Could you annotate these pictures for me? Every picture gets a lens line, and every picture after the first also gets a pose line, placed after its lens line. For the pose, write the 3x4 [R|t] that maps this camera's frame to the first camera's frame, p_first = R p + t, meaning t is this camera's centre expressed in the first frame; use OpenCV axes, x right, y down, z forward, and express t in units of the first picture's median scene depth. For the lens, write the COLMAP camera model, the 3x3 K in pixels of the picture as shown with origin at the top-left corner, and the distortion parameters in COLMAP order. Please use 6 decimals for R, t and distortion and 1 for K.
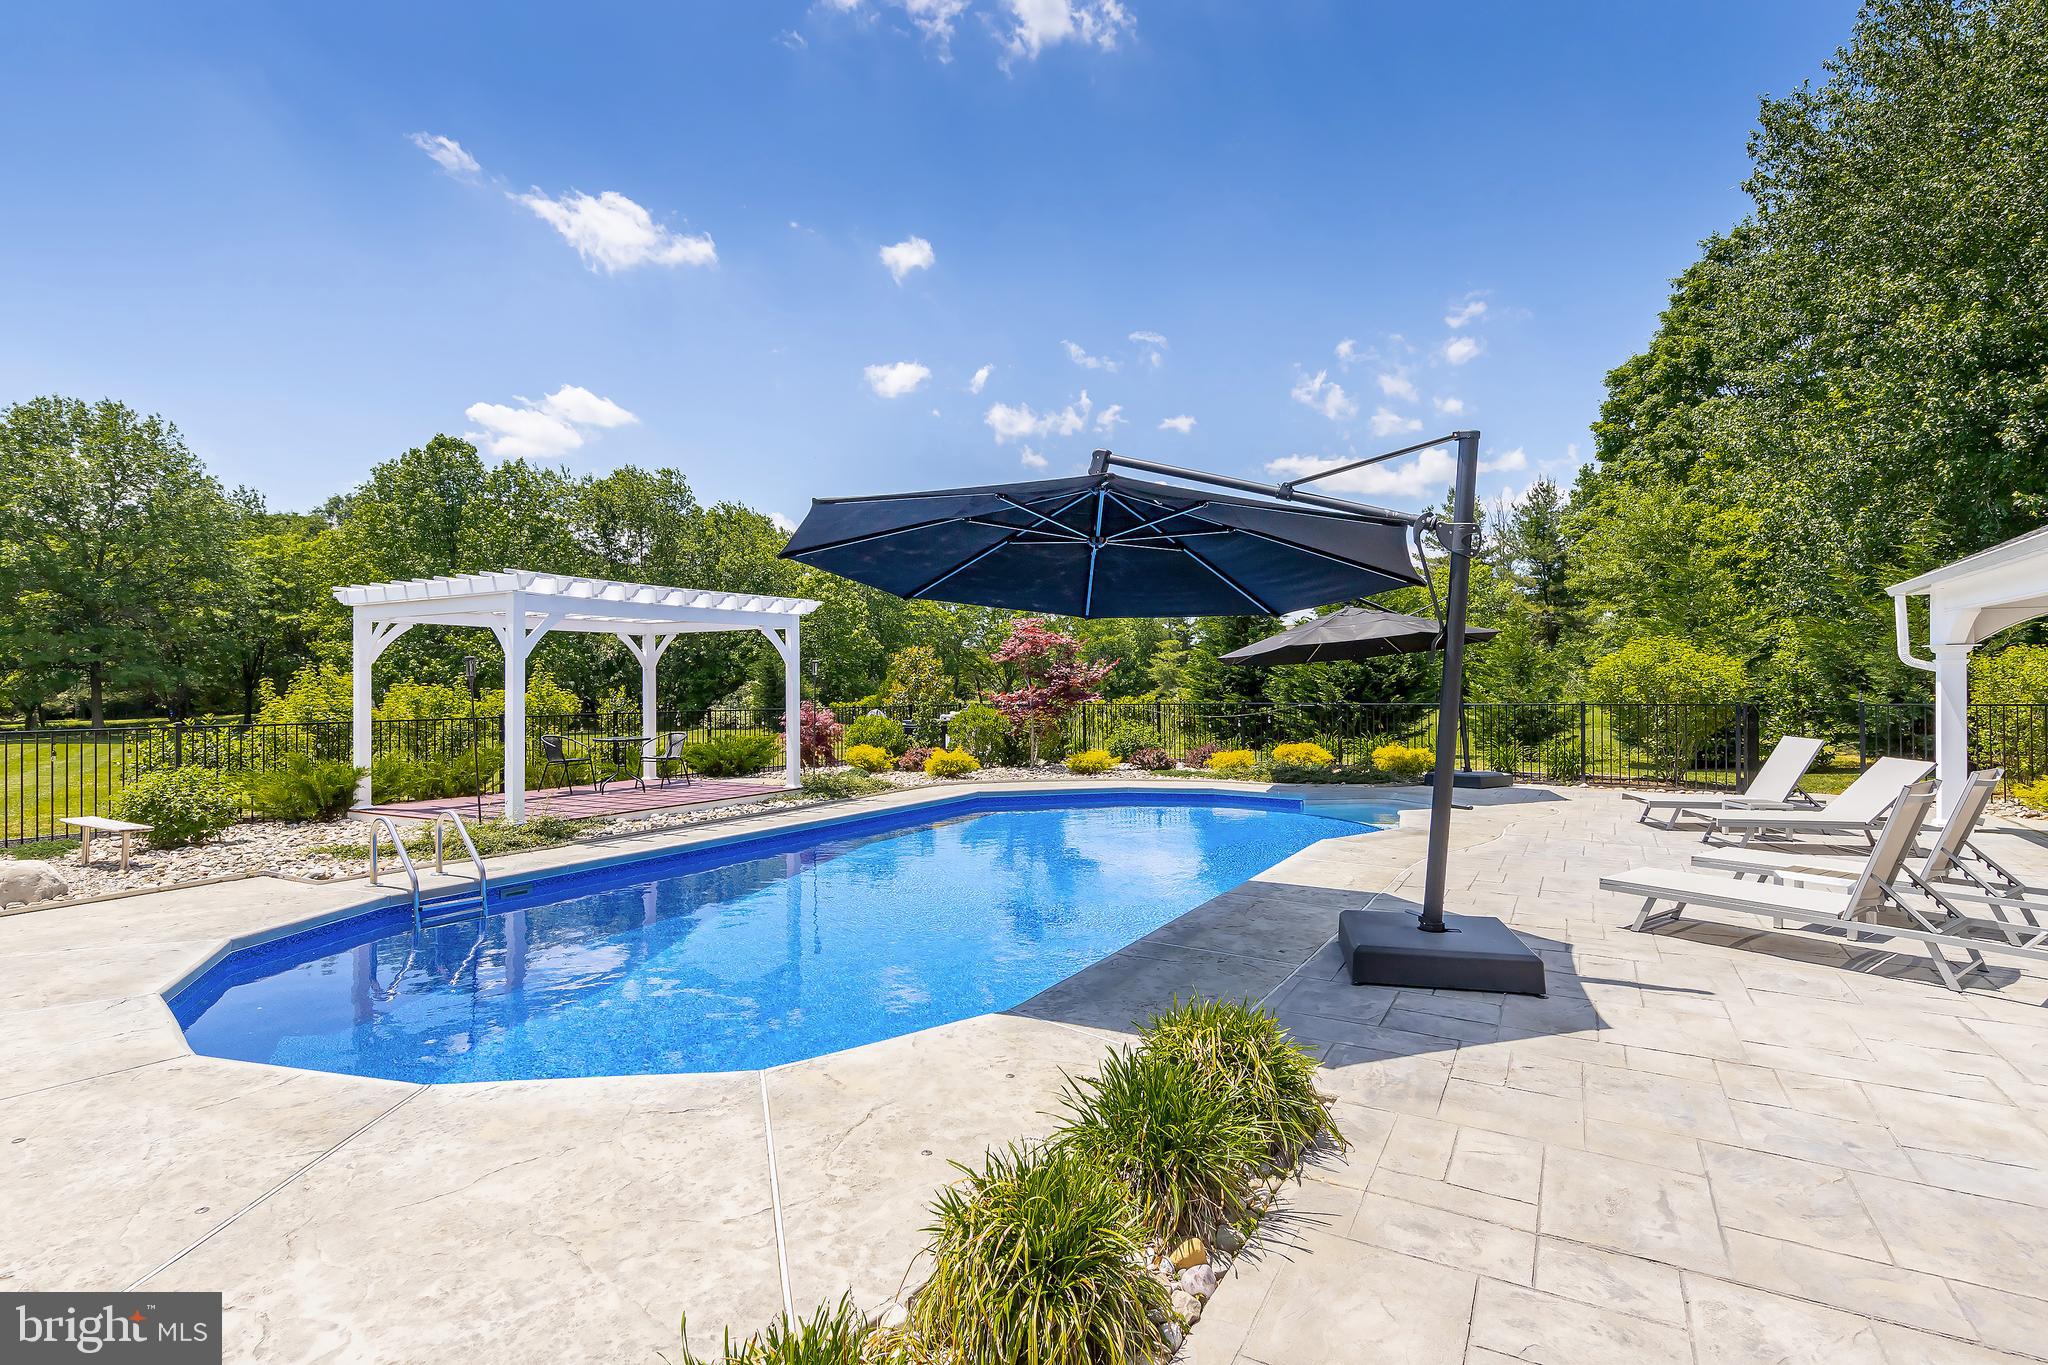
lens RADIAL K [[998.2, 0, 1017.1], [0, 998.2, 684.3], [0, 0, 1]] dist [-0.001767, -0.001807]
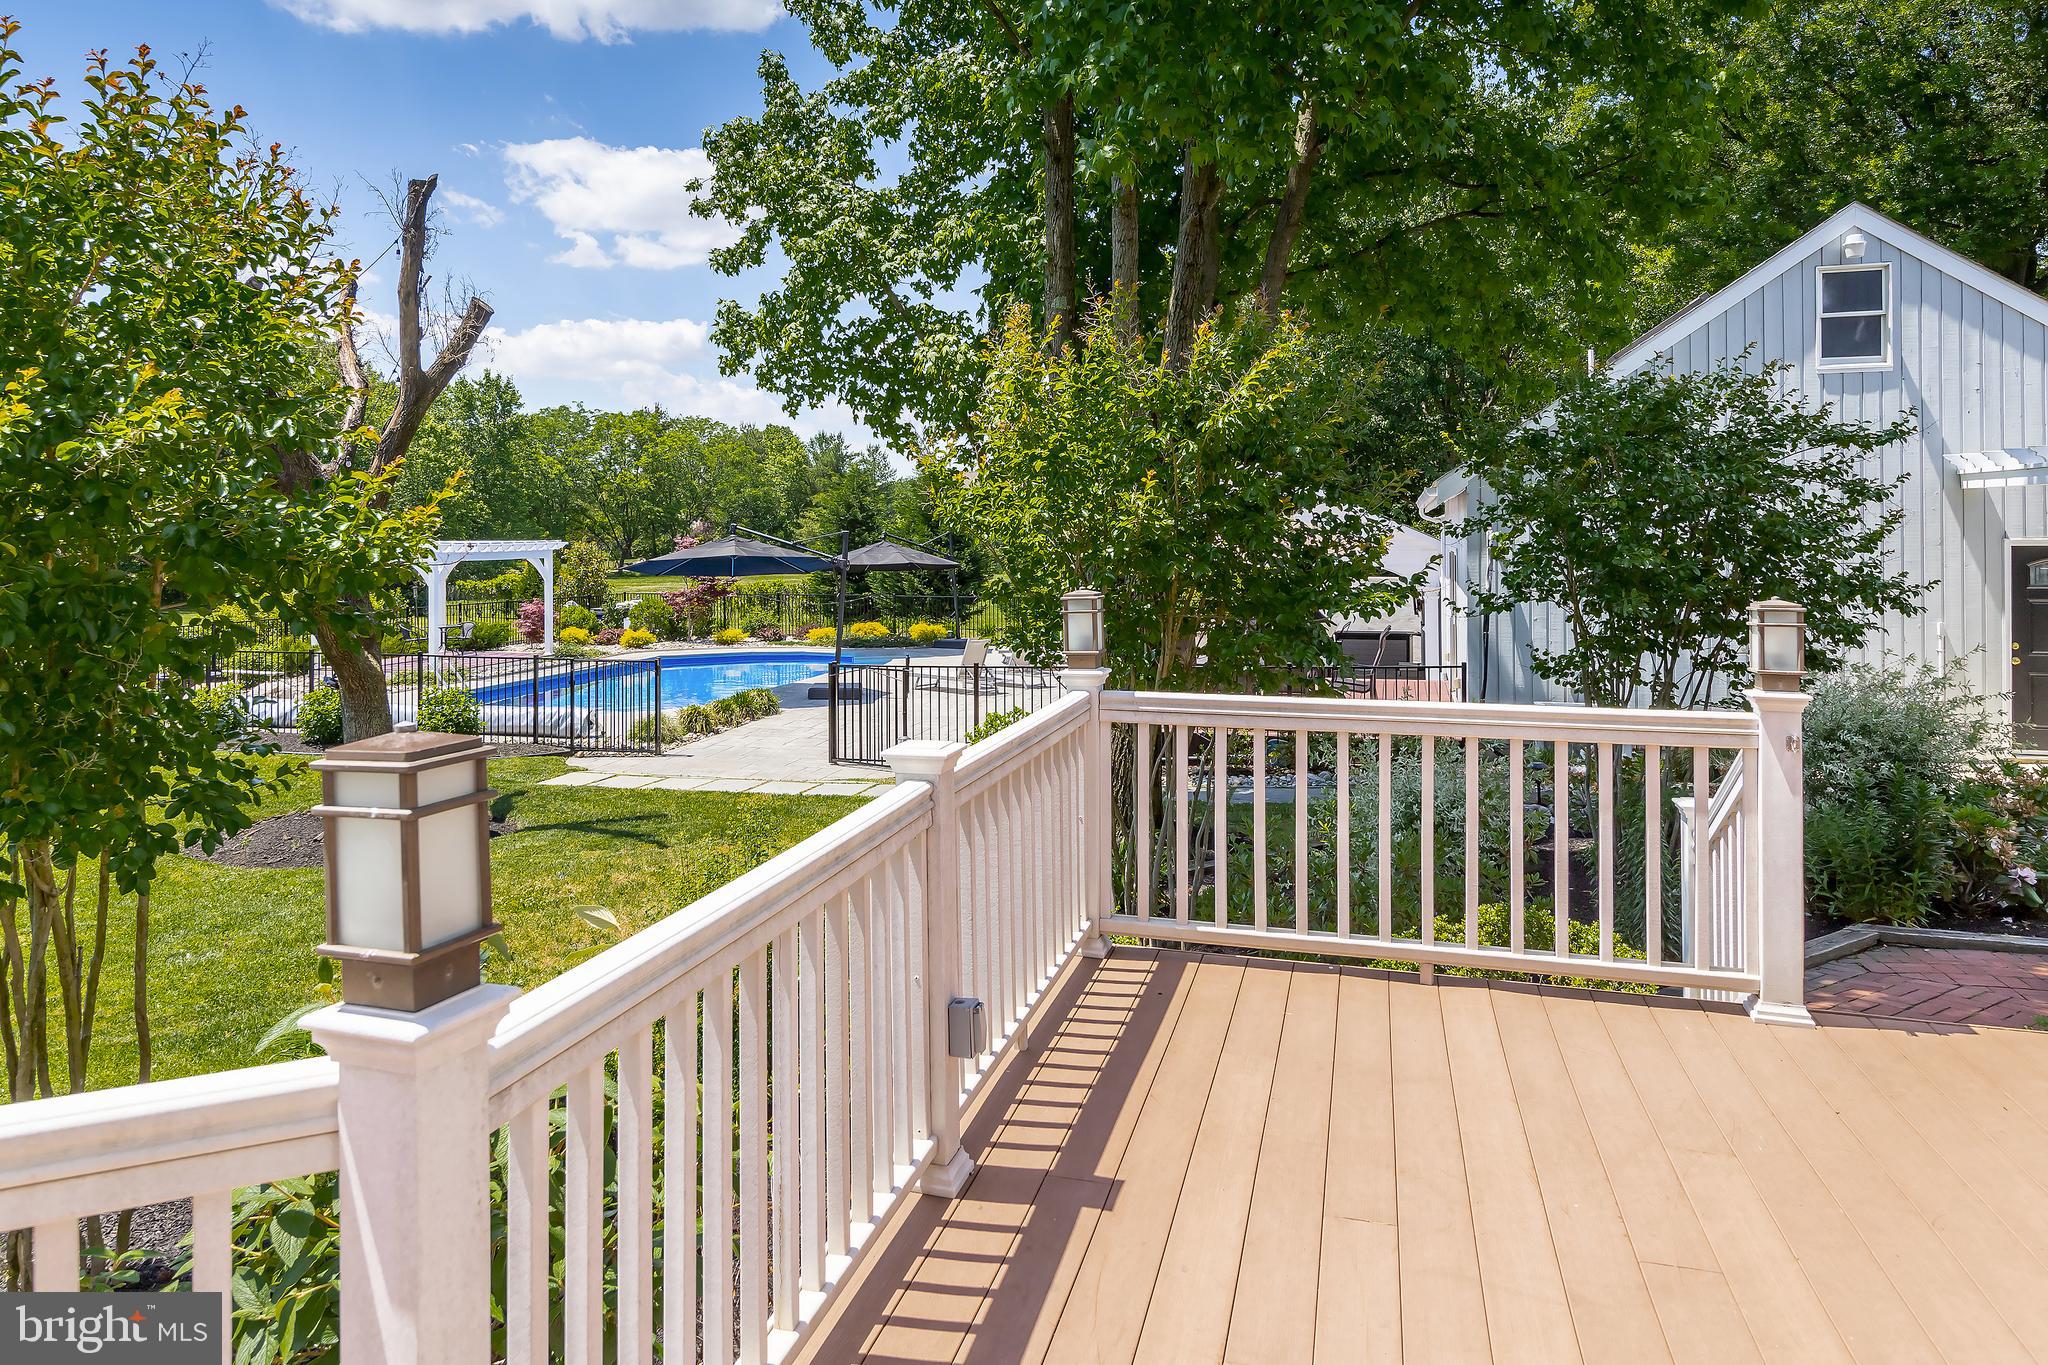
lens RADIAL K [[1361.4, 0, 1023.5], [0, 1361.4, 681.9], [0, 0, 1]] dist [-0.011241, -0.002108]
pose [[0.959967, -0.023825, 0.279099, -0.051467], [-0.007373, 0.993882, 0.110203, -0.057748], [-0.280017, -0.107849, 0.953918, -0.751743]]
